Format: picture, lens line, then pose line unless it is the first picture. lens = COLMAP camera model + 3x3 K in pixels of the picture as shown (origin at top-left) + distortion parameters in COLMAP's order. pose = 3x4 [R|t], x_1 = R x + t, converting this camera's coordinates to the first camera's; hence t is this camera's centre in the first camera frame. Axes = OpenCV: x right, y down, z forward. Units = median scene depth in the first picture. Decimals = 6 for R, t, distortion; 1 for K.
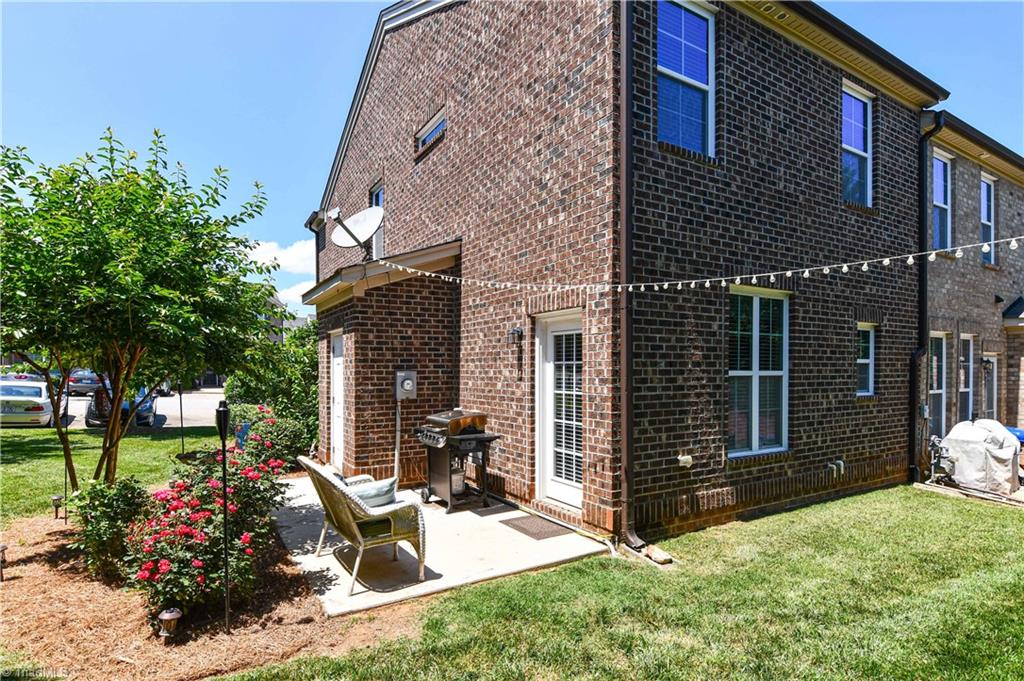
lens RADIAL K [[524.3, 0, 511.7], [0, 524.3, 371.4], [0, 0, 1]] dist [-0.001183, -0.000599]
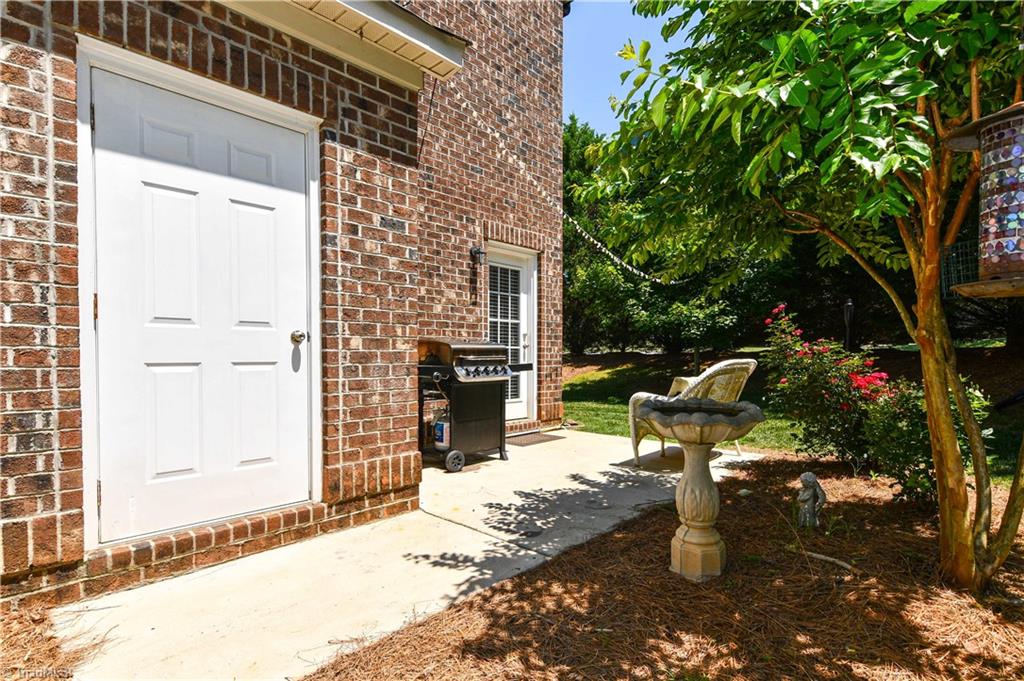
lens RADIAL K [[505.7, 0, 512.5], [0, 505.7, 368.5], [0, 0, 1]] dist [-0.002183, -0.000720]
pose [[-0.256836, -0.019277, 0.966263, -0.975289], [0.006504, 0.999744, 0.021674, 0.124212], [-0.966433, 0.011851, -0.256645, 1.314751]]
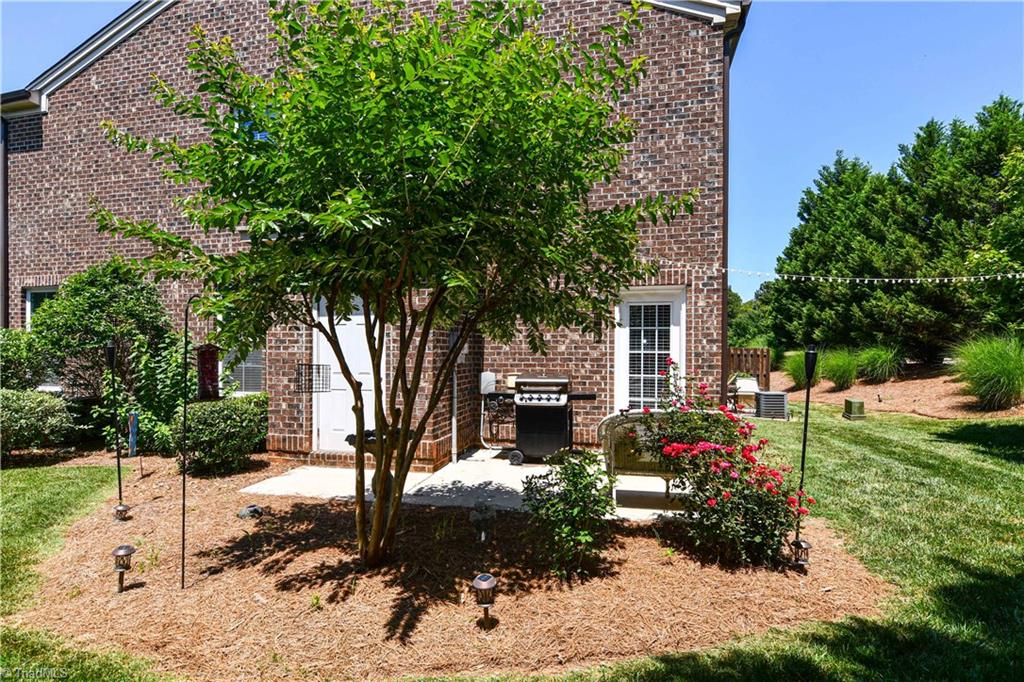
lens RADIAL K [[503.3, 0, 511.2], [0, 503.3, 350.9], [0, 0, 1]] dist [-0.001102, -0.000300]
pose [[0.714255, 0.002924, 0.699880, -1.009376], [-0.000871, 0.999994, -0.003289, 0.043892], [-0.699885, 0.001740, 0.714253, 0.388396]]
